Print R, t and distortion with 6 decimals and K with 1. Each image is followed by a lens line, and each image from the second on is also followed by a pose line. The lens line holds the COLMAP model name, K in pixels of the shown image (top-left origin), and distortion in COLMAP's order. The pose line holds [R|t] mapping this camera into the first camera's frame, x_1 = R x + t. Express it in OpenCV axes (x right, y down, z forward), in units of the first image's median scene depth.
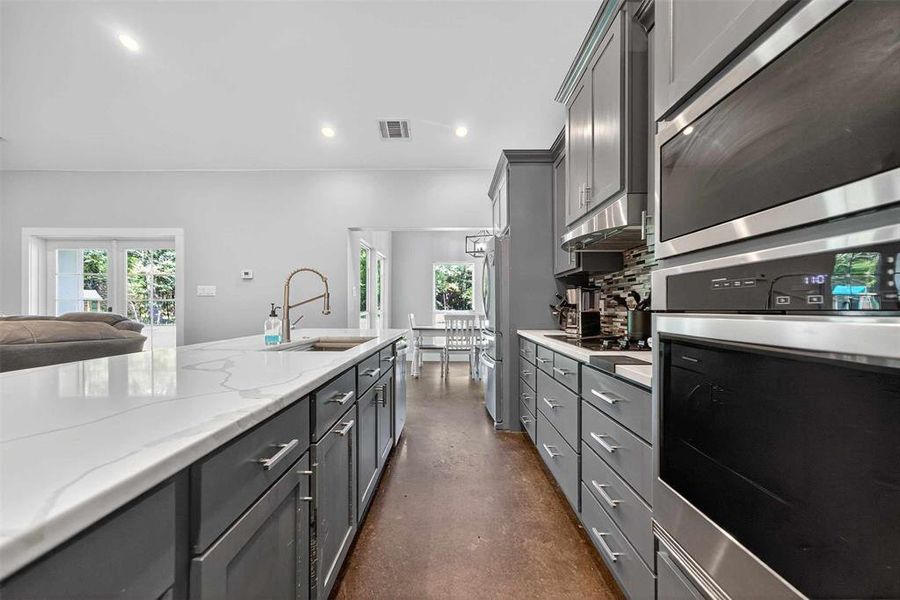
lens RADIAL K [[319.7, 0, 449.4], [0, 319.7, 310.6], [0, 0, 1]] dist [-0.003432, 0.000818]
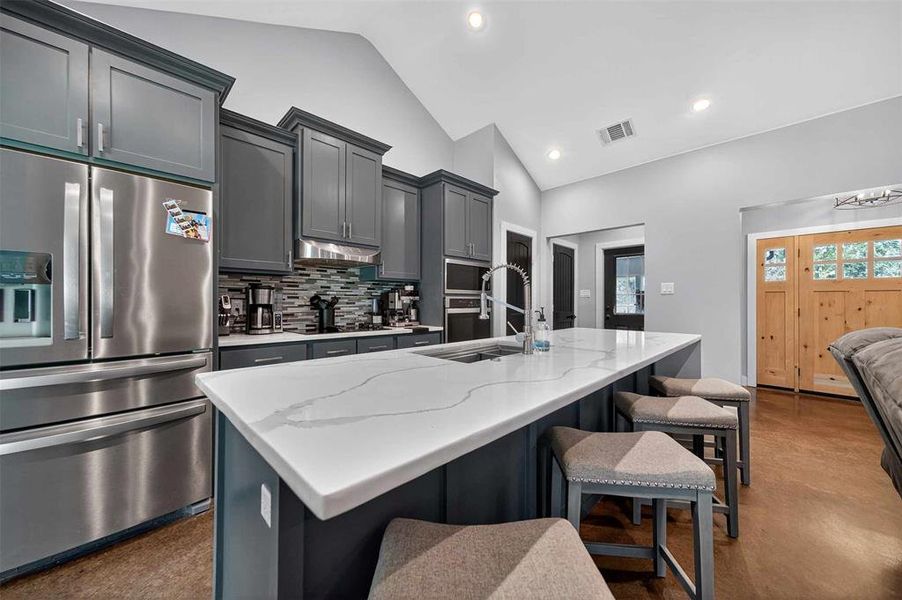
lens RADIAL K [[320.4, 0, 452.1], [0, 320.4, 303.8], [0, 0, 1]] dist [-0.003432, 0.000818]
pose [[-0.700770, 0.000258, 0.713387, -0.516030], [0.006484, 0.999961, 0.006008, -0.016243], [-0.713357, 0.008835, -0.700745, 0.904257]]
